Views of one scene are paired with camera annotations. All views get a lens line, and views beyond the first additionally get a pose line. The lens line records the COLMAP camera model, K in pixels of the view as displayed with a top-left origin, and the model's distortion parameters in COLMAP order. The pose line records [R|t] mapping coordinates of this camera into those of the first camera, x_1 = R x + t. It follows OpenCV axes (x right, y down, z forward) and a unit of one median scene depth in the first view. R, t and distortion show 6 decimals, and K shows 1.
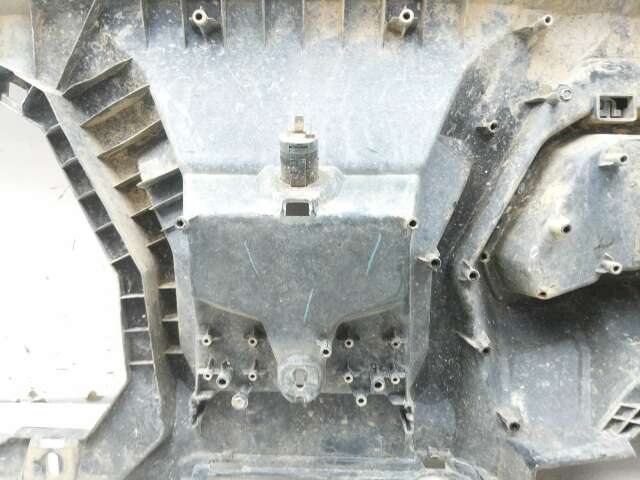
lens RADIAL K [[493.8, 0, 283.4], [0, 493.8, 230.8], [0, 0, 1]] dist [0.014139, -0.060524]
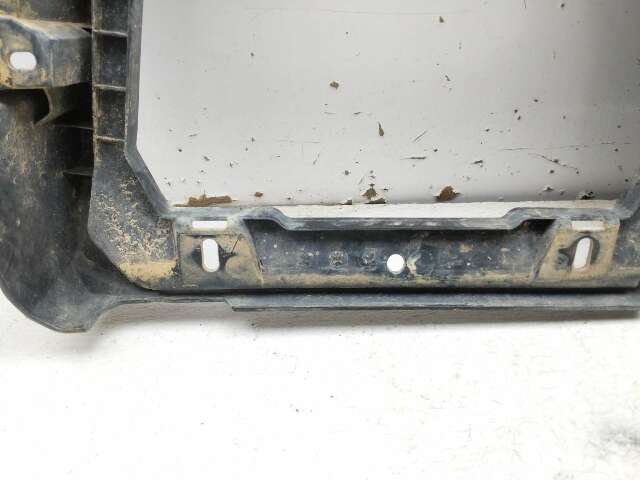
lens RADIAL K [[493.8, 0, 285.1], [0, 493.8, 220.5], [0, 0, 1]] dist [0.014139, -0.060524]
pose [[0.997299, -0.021205, 0.070318, -0.958765], [0.002977, 0.968301, 0.249770, 0.245629], [-0.073385, -0.248886, 0.965749, 0.340766]]
